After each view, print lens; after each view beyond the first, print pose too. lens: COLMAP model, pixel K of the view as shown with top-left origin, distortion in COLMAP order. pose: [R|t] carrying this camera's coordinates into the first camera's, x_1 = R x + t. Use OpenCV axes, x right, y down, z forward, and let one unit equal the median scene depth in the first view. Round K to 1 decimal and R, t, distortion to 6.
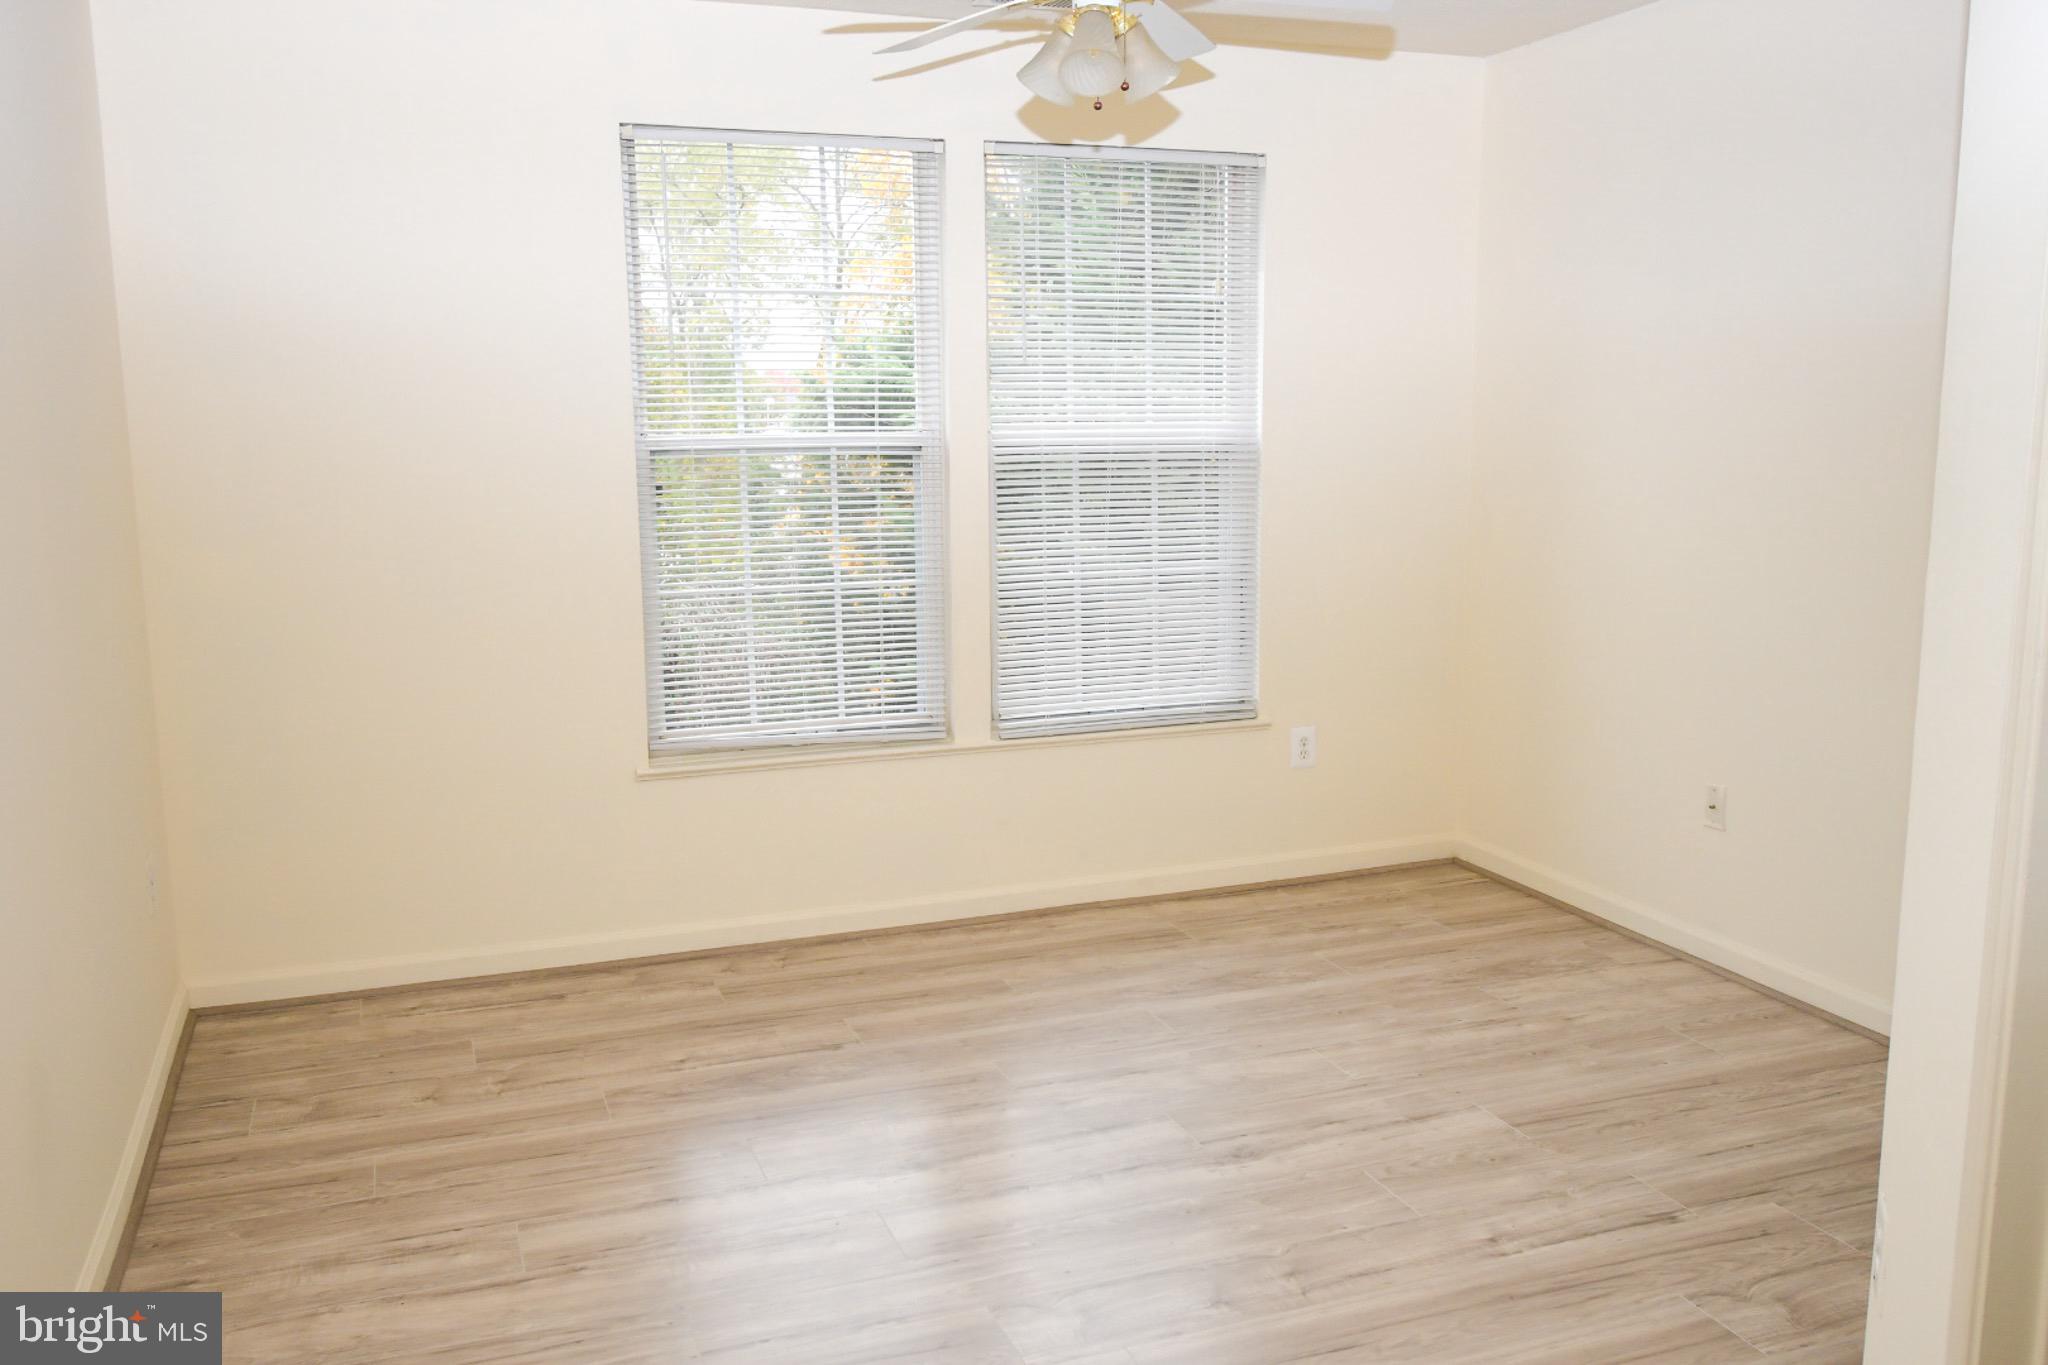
lens RADIAL K [[1762.7, 0, 1024.0], [0, 1762.7, 682.5], [0, 0, 1]] dist [0.006090, 0.000430]
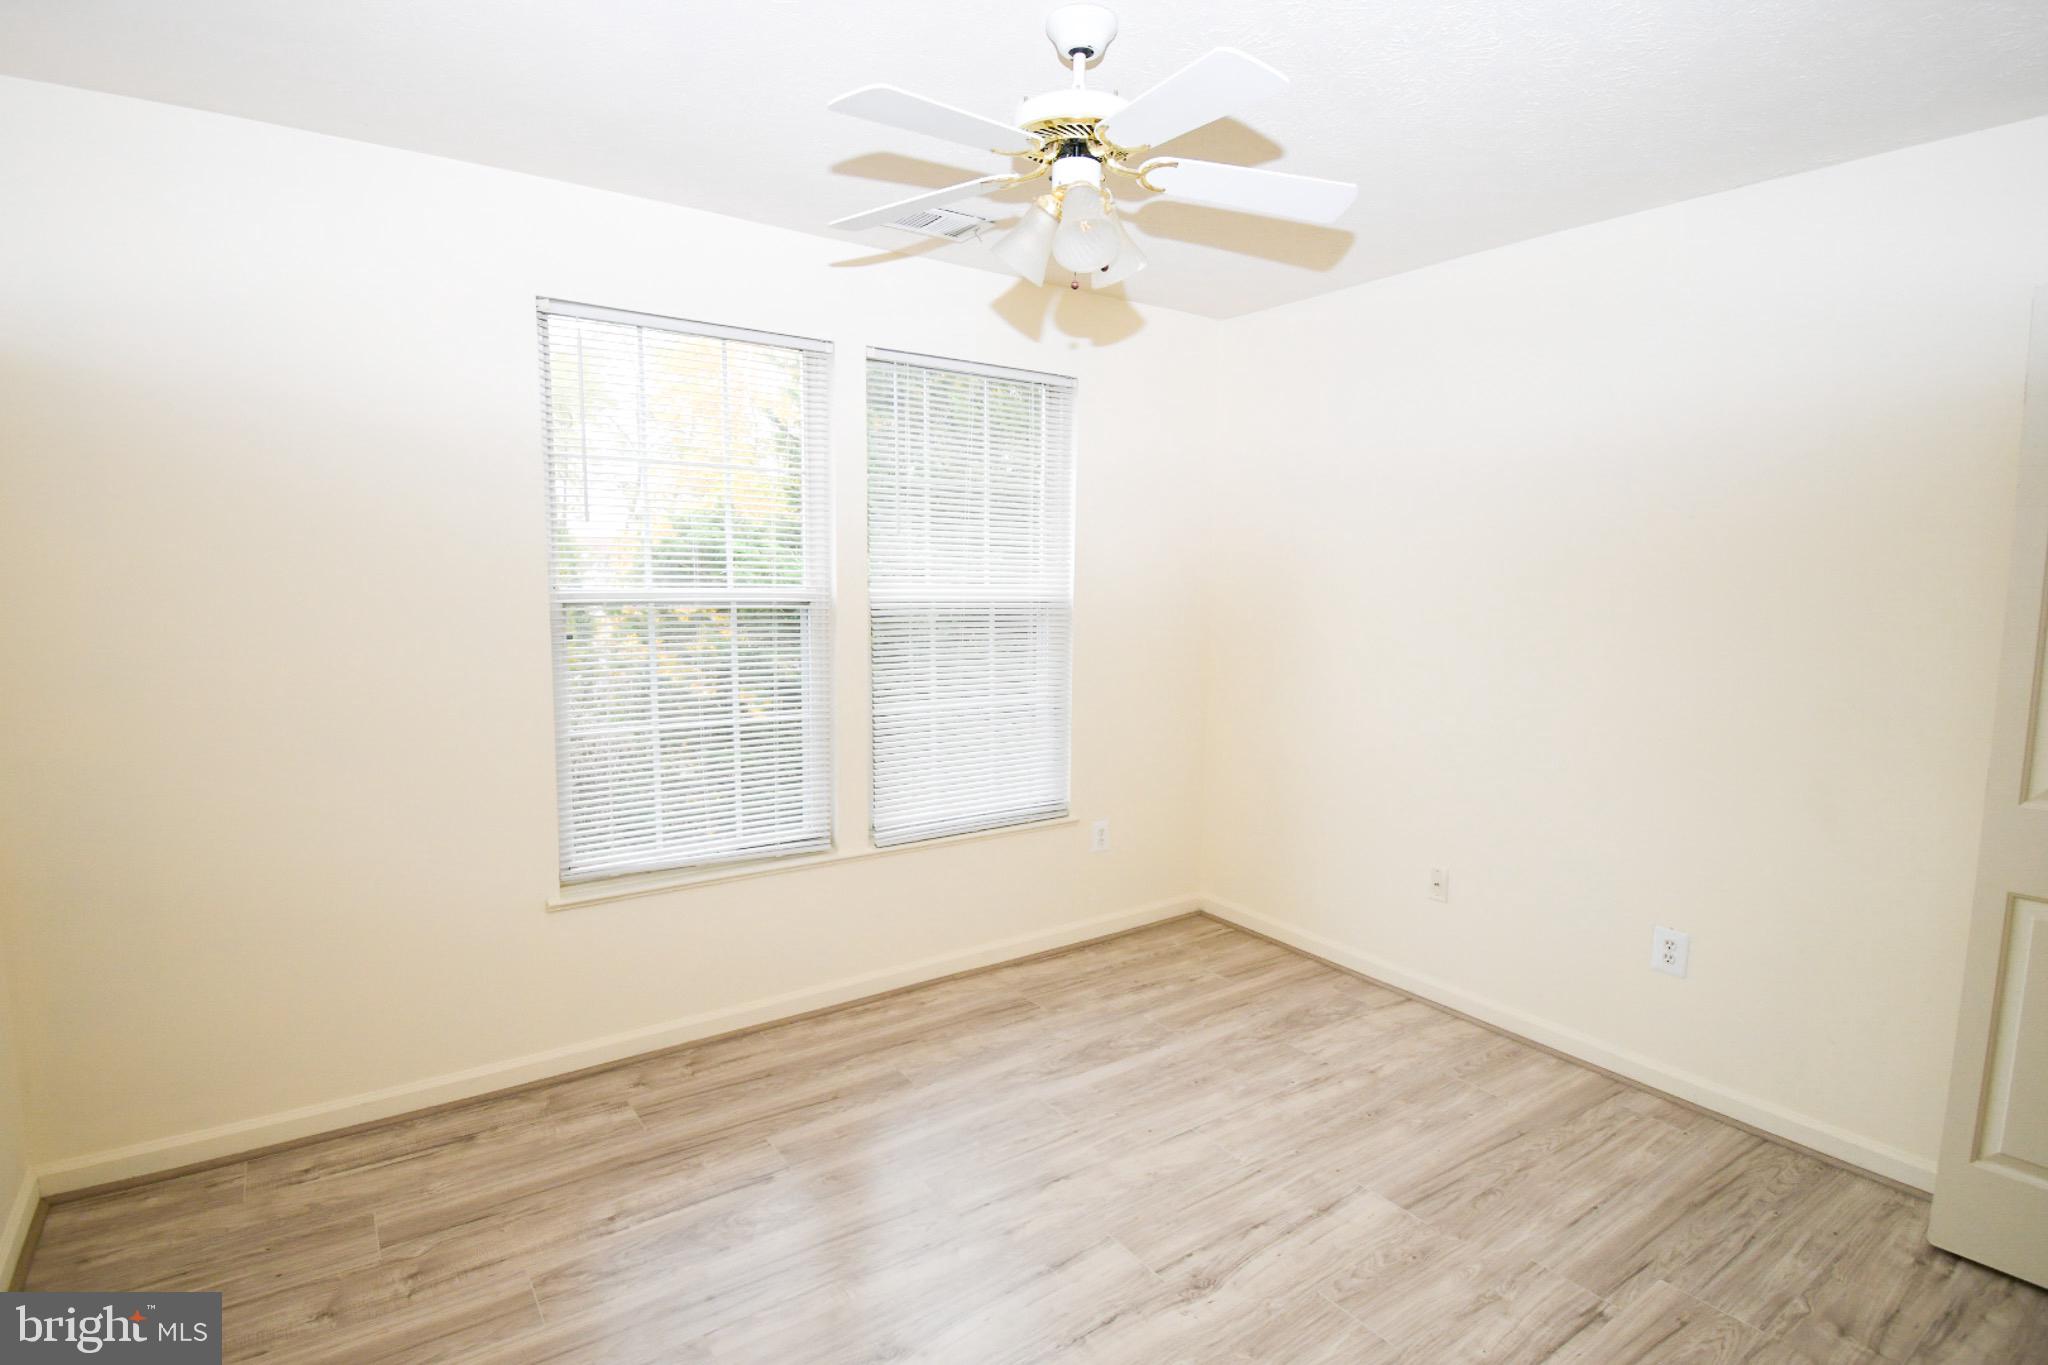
lens RADIAL K [[1043.7, 0, 1024.0], [0, 1043.7, 682.5], [0, 0, 1]] dist [0.029268, -0.030935]
pose [[0.966223, -0.006998, 0.257611, -0.106083], [0.018502, 0.998935, -0.042261, -0.051232], [-0.257041, 0.045600, 0.965324, 0.313448]]
